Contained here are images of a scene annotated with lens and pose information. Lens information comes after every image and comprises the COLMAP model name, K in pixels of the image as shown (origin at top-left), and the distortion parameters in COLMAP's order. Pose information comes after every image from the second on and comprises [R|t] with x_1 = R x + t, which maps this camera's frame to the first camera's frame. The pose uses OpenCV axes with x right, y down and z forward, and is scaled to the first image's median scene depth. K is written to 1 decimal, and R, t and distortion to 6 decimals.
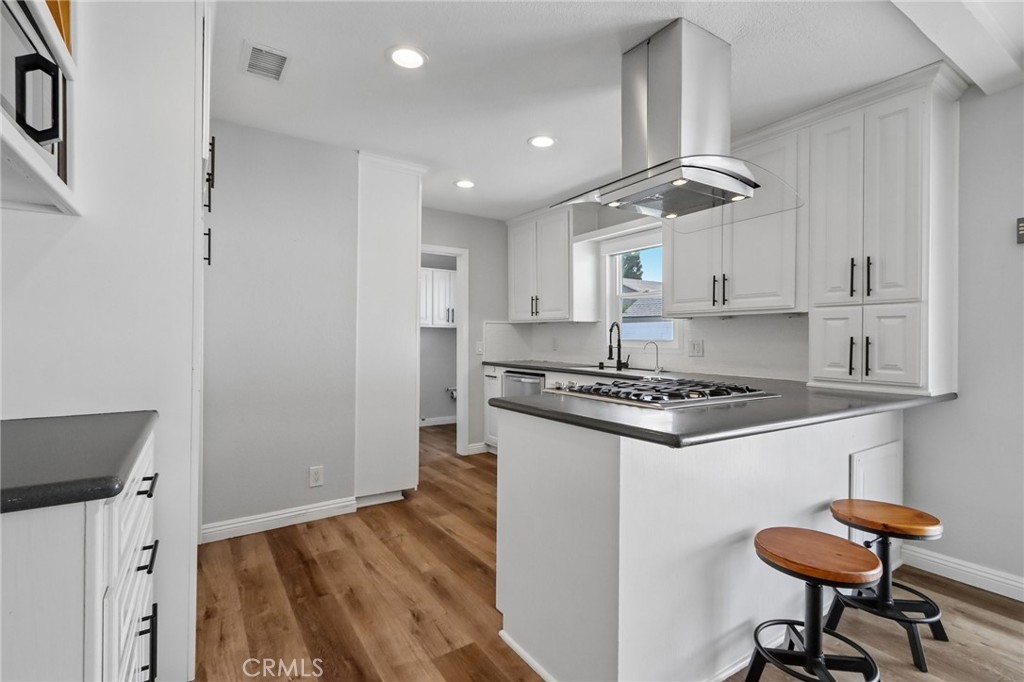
lens RADIAL K [[477.1, 0, 513.7], [0, 477.1, 339.4], [0, 0, 1]] dist [0.003033, -0.002406]
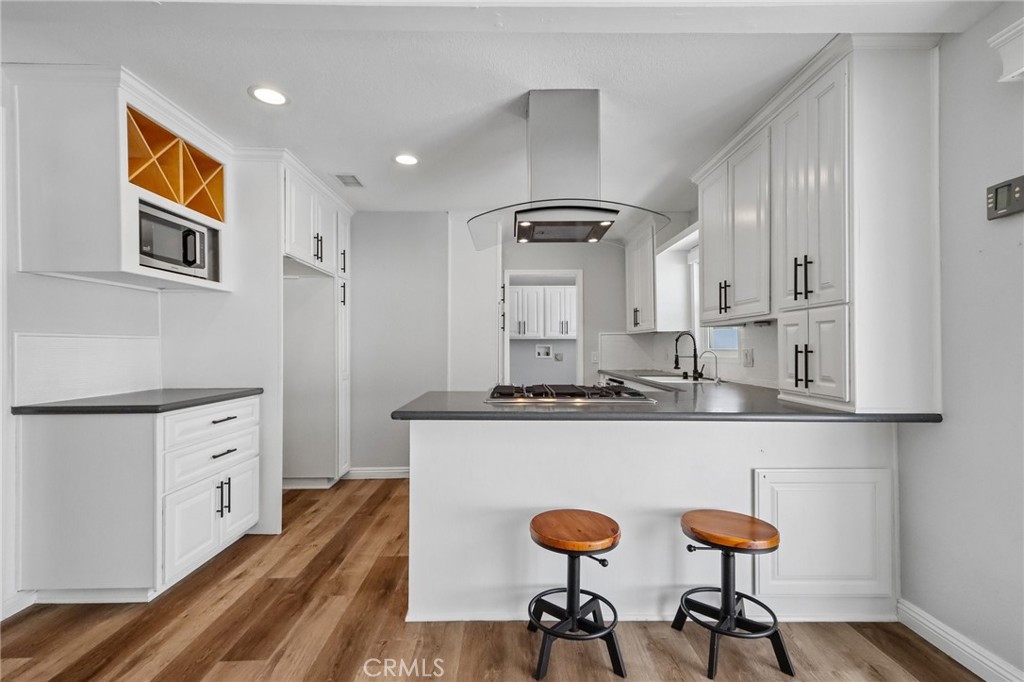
lens RADIAL K [[477.1, 0, 515.3], [0, 477.1, 345.4], [0, 0, 1]] dist [0.003033, -0.002406]
pose [[0.840236, -0.010770, -0.542114, 0.599547], [0.005500, 0.999921, -0.011340, 0.002661], [0.542193, 0.006546, 0.840229, -0.038342]]
